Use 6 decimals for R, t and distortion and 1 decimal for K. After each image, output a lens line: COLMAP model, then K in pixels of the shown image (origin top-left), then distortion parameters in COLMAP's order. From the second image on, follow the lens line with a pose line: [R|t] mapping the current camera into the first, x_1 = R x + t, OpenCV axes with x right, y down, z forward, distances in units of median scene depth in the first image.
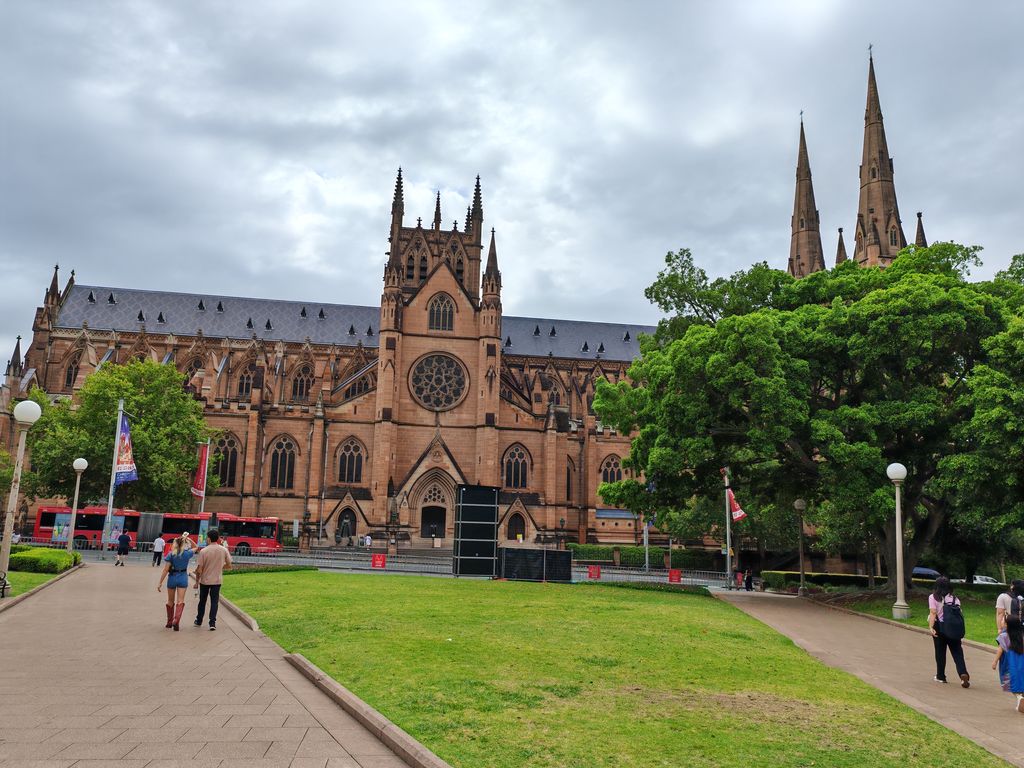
lens RADIAL K [[819.0, 0, 510.1], [0, 819.0, 390.1], [0, 0, 1]] dist [0.037739, 0.002678]
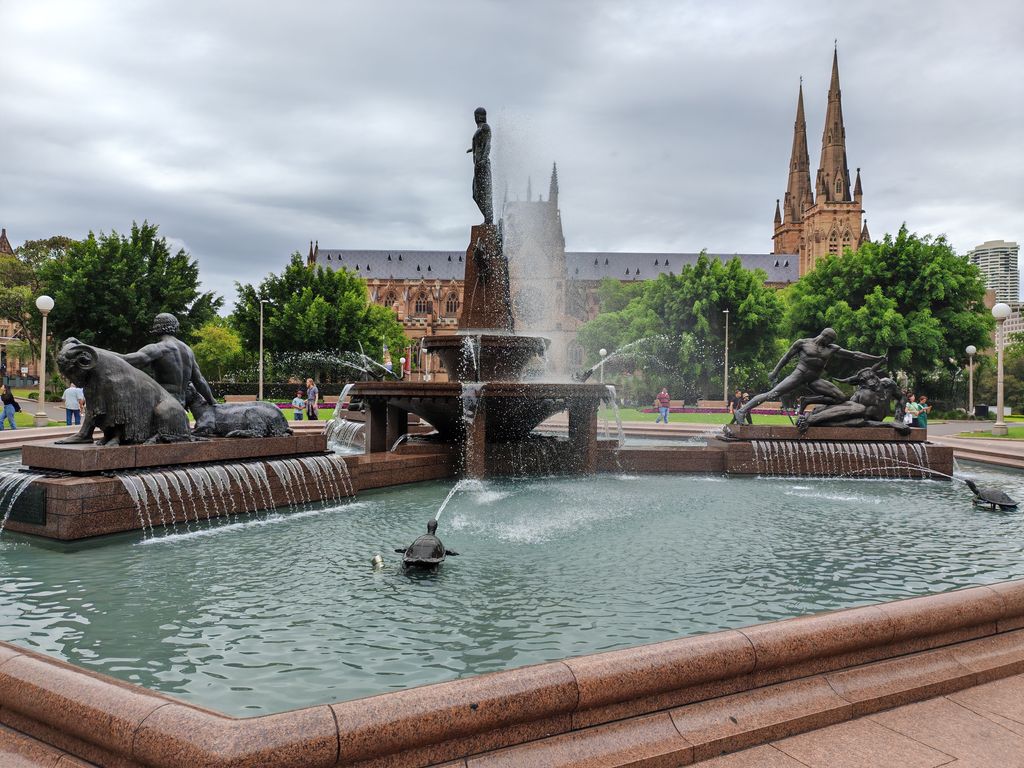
lens RADIAL K [[819.0, 0, 512.1], [0, 819.0, 385.1], [0, 0, 1]] dist [0.037739, 0.002678]
pose [[0.987977, -0.017321, -0.153628, 0.120650], [0.042370, 0.985993, 0.161318, -0.108928], [0.148682, -0.165888, 0.974872, -0.629225]]
